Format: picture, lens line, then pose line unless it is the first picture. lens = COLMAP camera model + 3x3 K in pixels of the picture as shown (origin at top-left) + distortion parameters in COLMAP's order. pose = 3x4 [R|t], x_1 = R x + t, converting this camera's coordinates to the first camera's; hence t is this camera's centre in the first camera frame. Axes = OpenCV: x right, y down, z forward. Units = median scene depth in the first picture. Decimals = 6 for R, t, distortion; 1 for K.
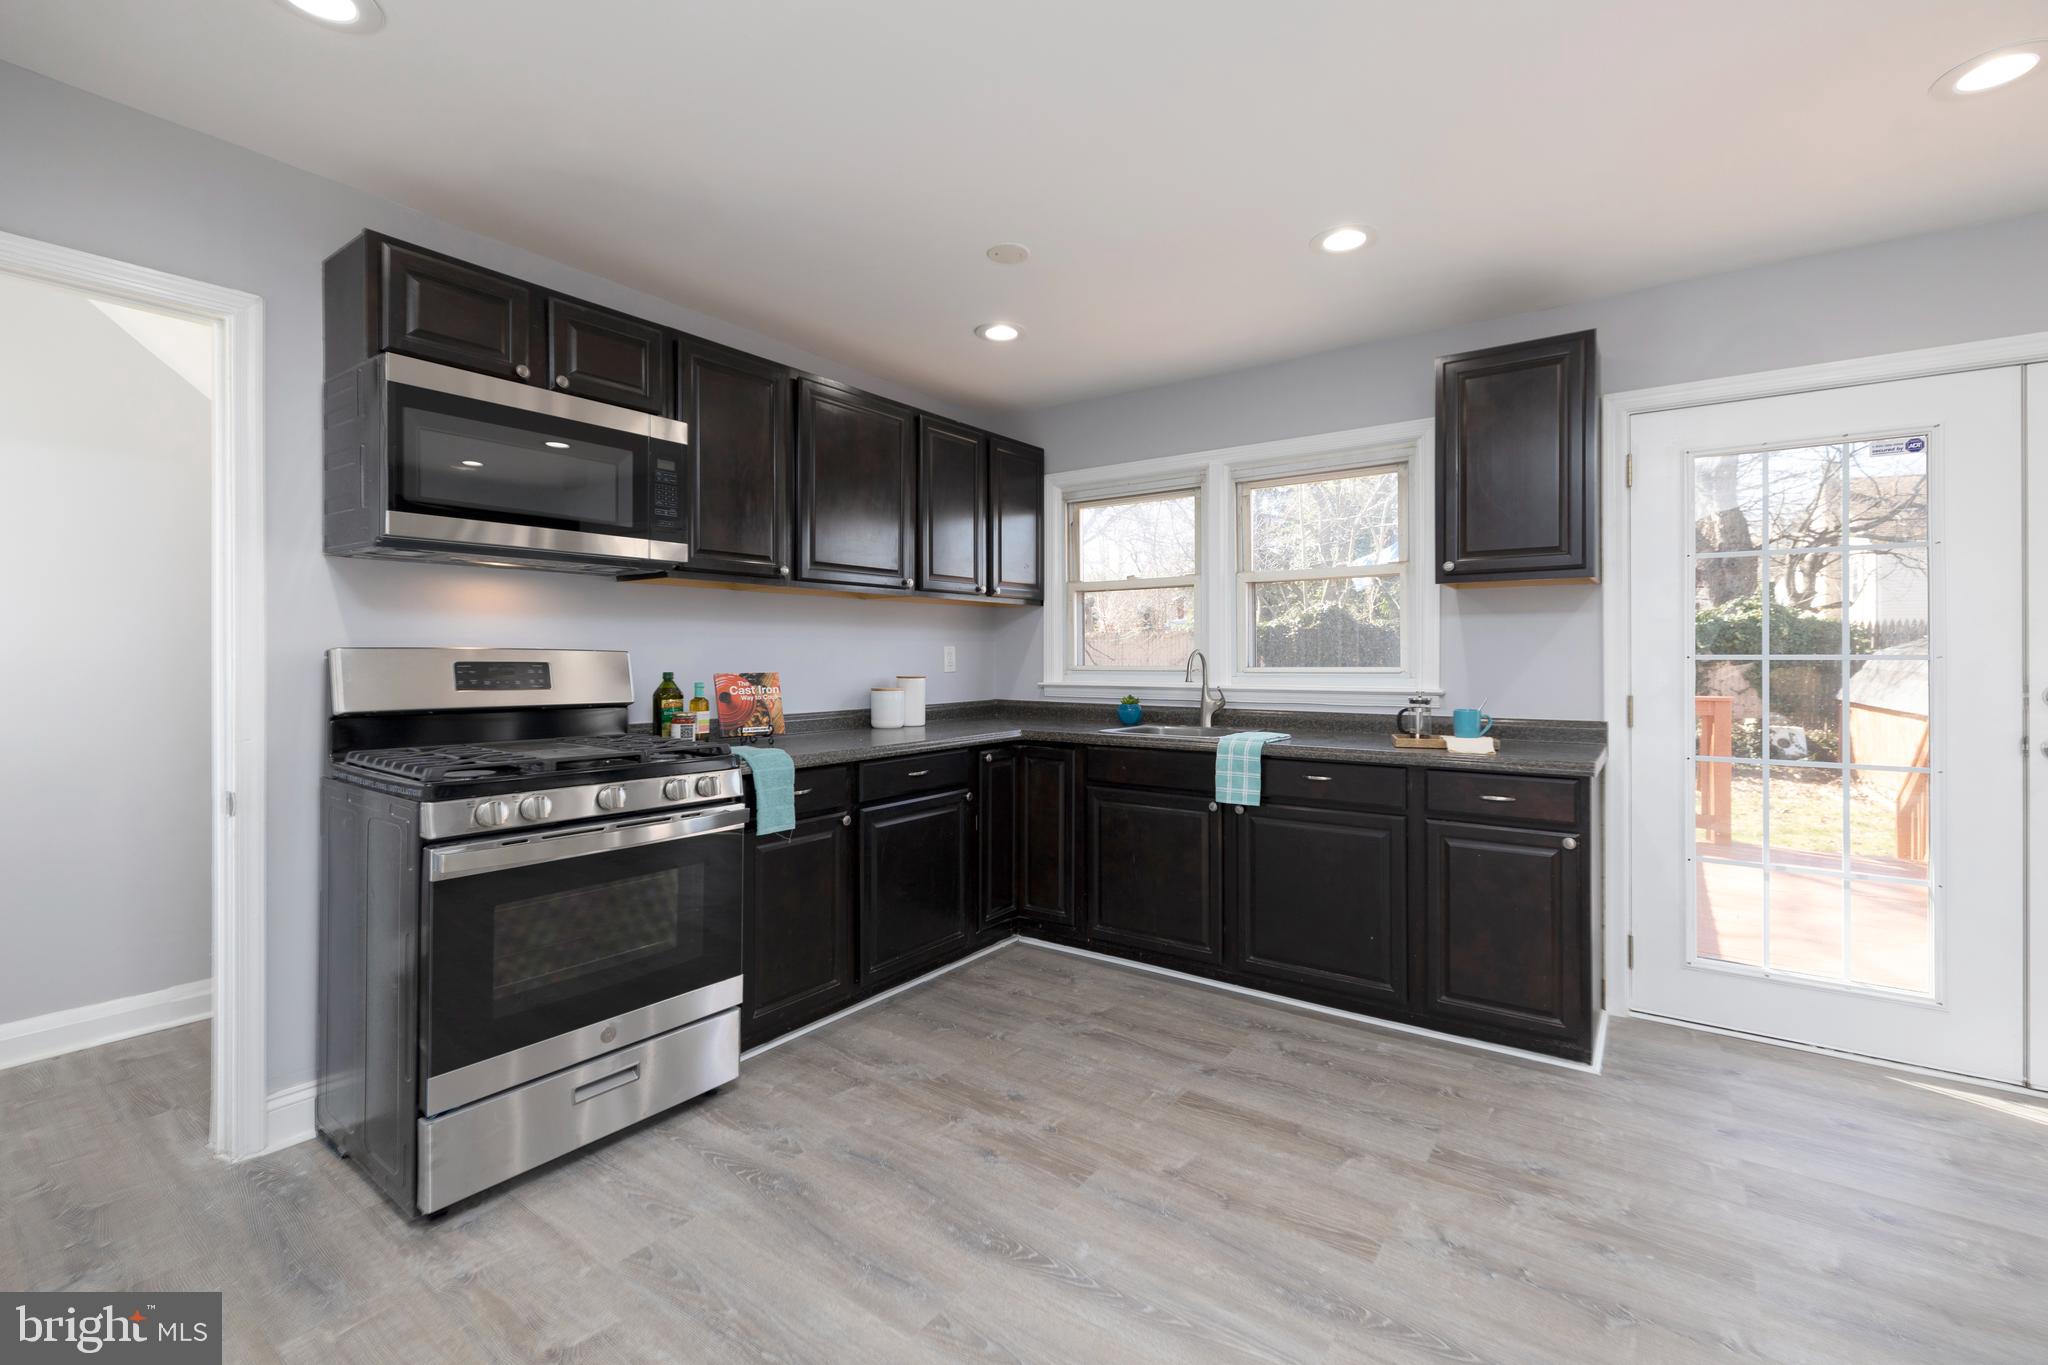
lens RADIAL K [[869.3, 0, 1022.0], [0, 869.3, 658.7], [0, 0, 1]] dist [-0.004051, 0.001079]
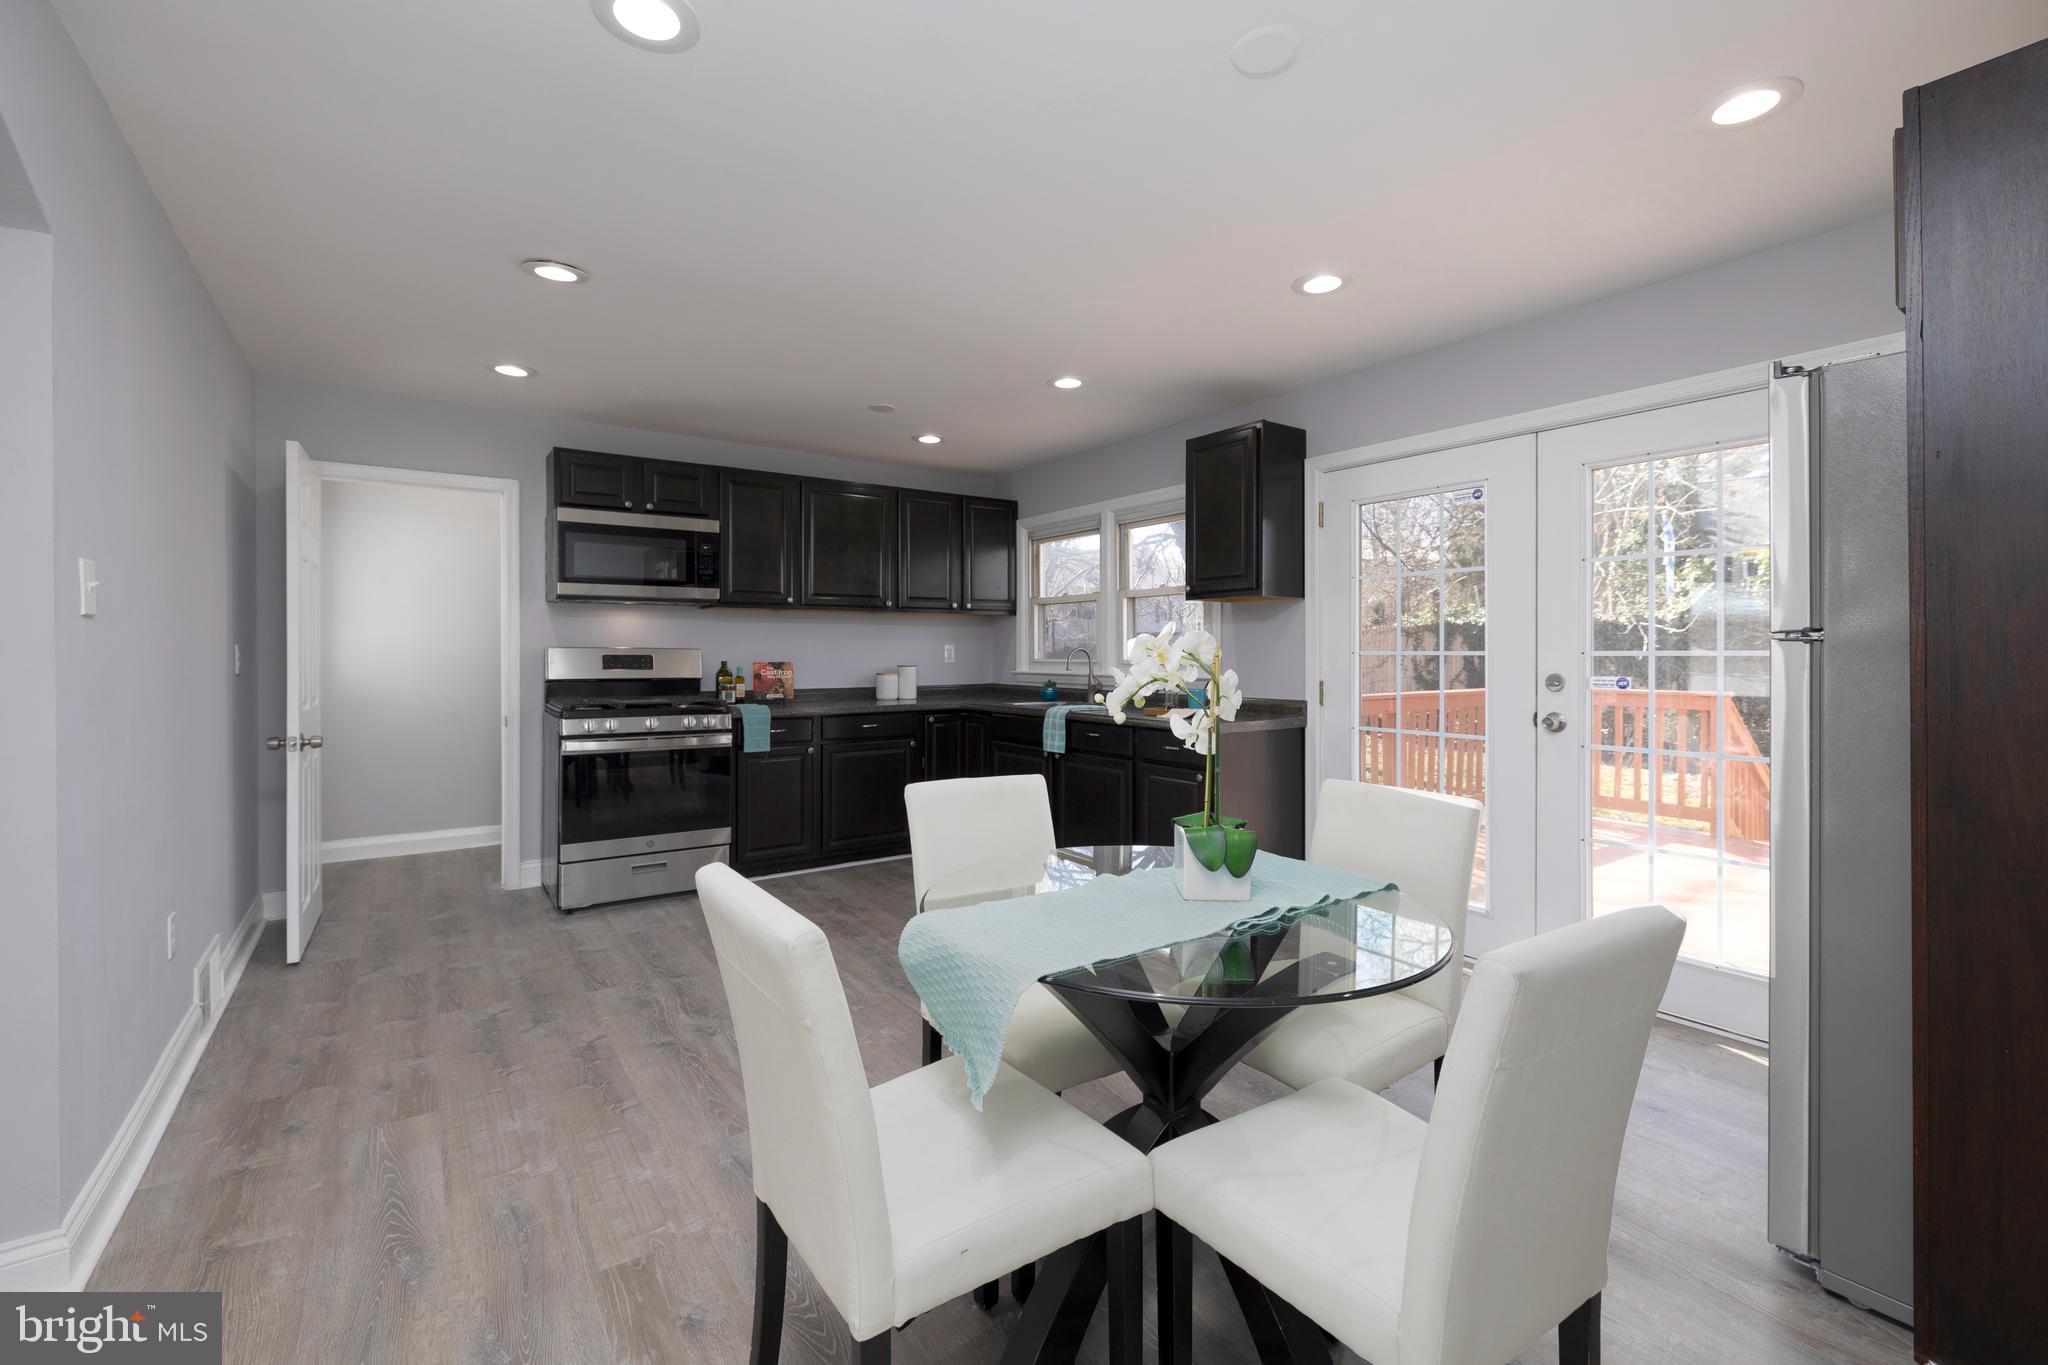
lens RADIAL K [[869.3, 0, 1022.6], [0, 869.3, 652.4], [0, 0, 1]] dist [-0.004051, 0.001079]
pose [[0.946790, 0.000904, -0.321851, 0.714592], [-0.001396, 0.999998, -0.001300, -0.000338], [0.321849, 0.001680, 0.946789, -0.446426]]
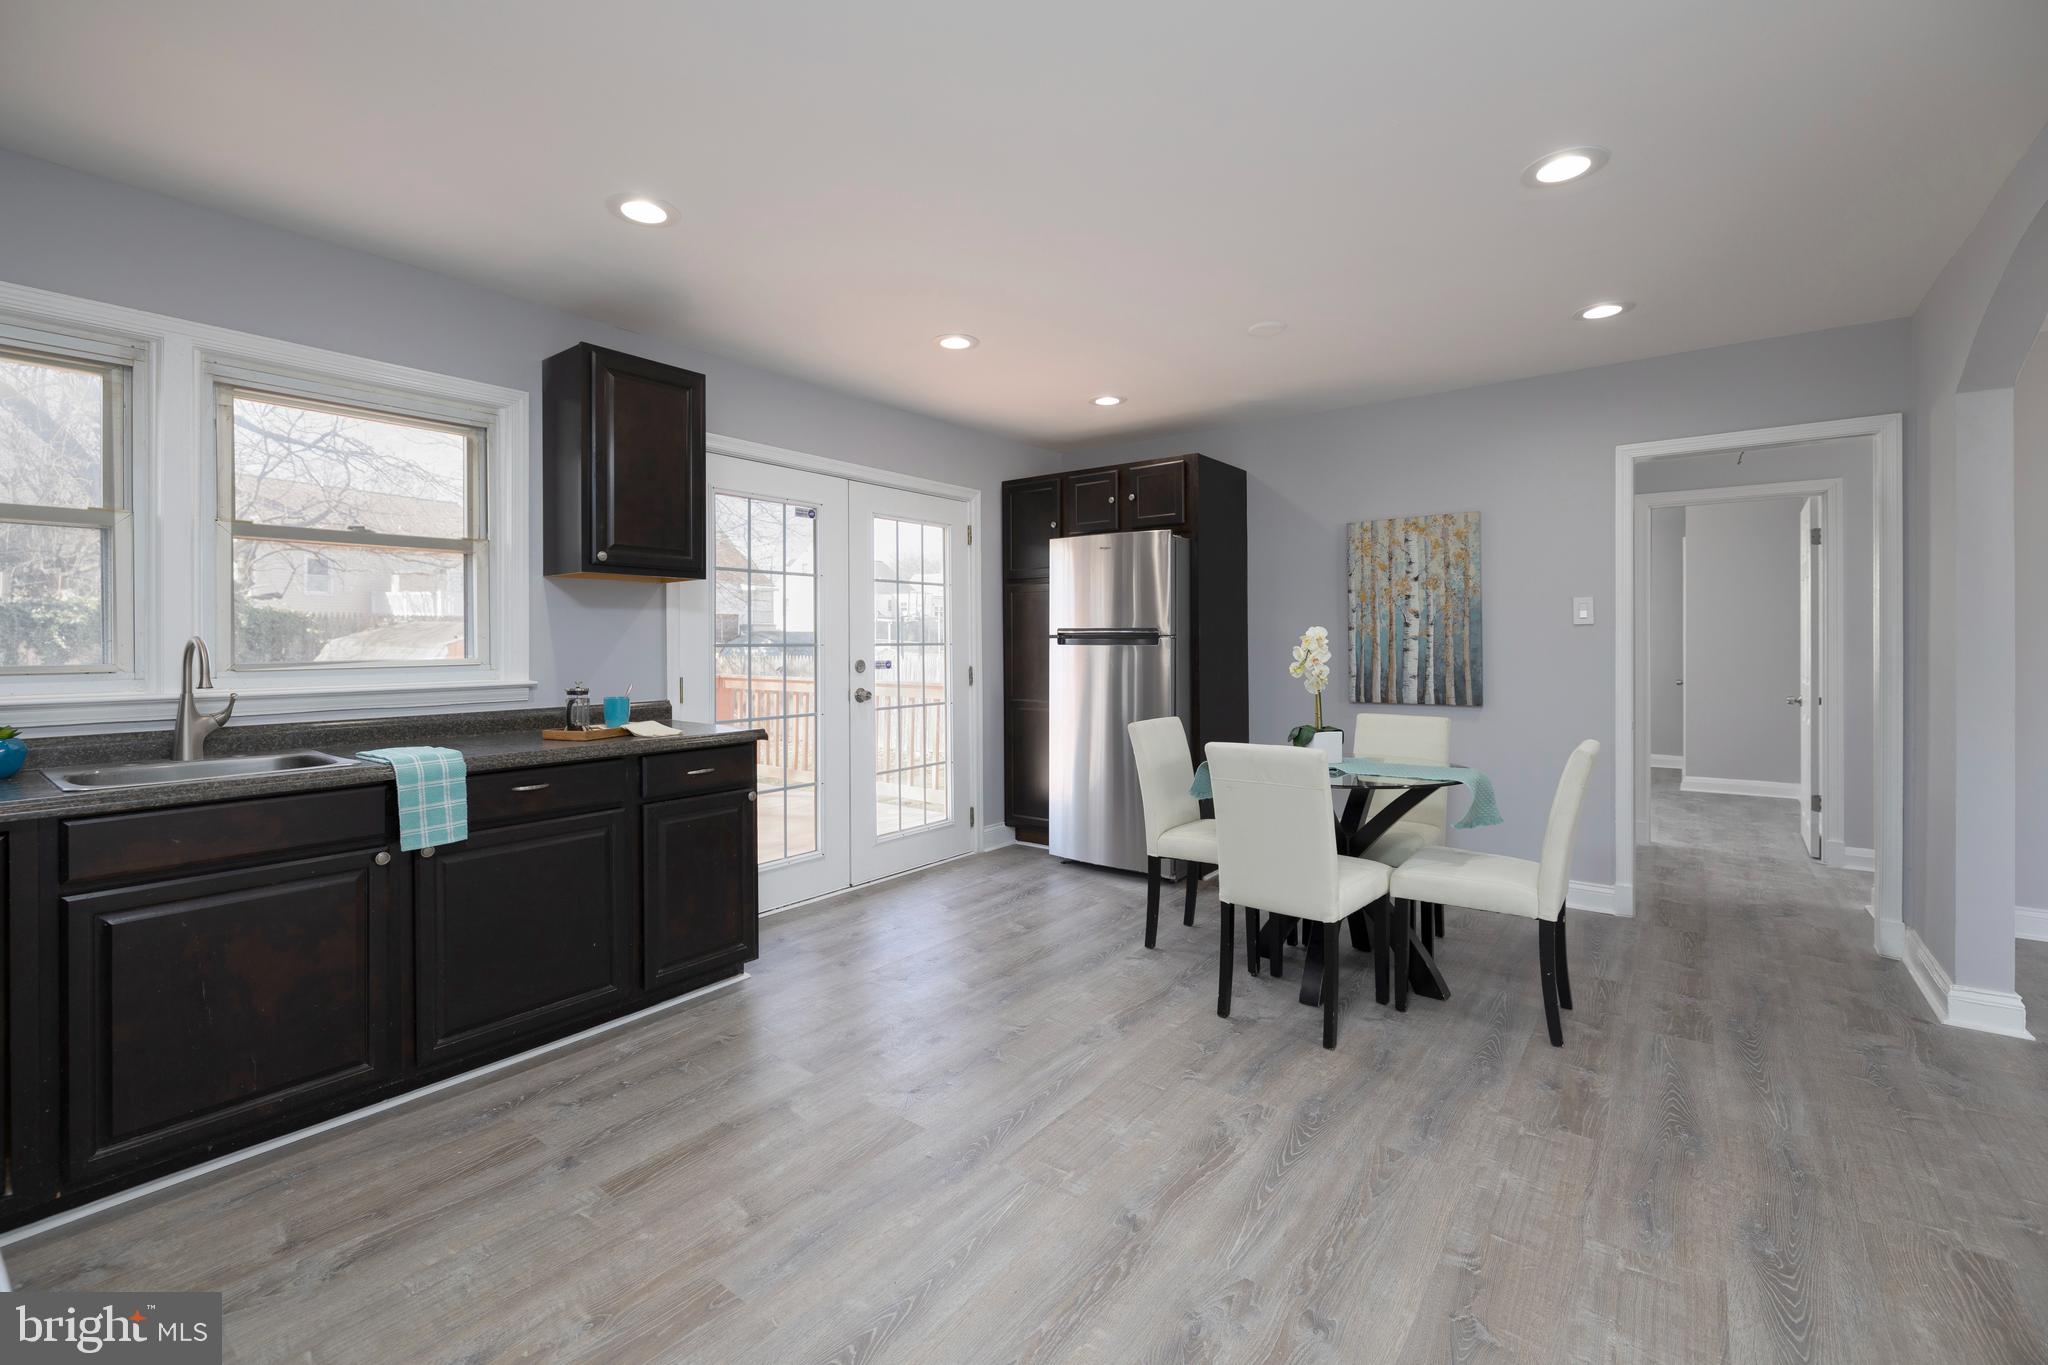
lens RADIAL K [[869.3, 0, 1023.8], [0, 869.3, 645.2], [0, 0, 1]] dist [-0.004051, 0.001079]
pose [[0.027220, -0.002294, 0.999627, -0.512217], [0.006001, 0.999980, 0.002132, -0.002421], [-0.999611, 0.005941, 0.027234, 0.495045]]
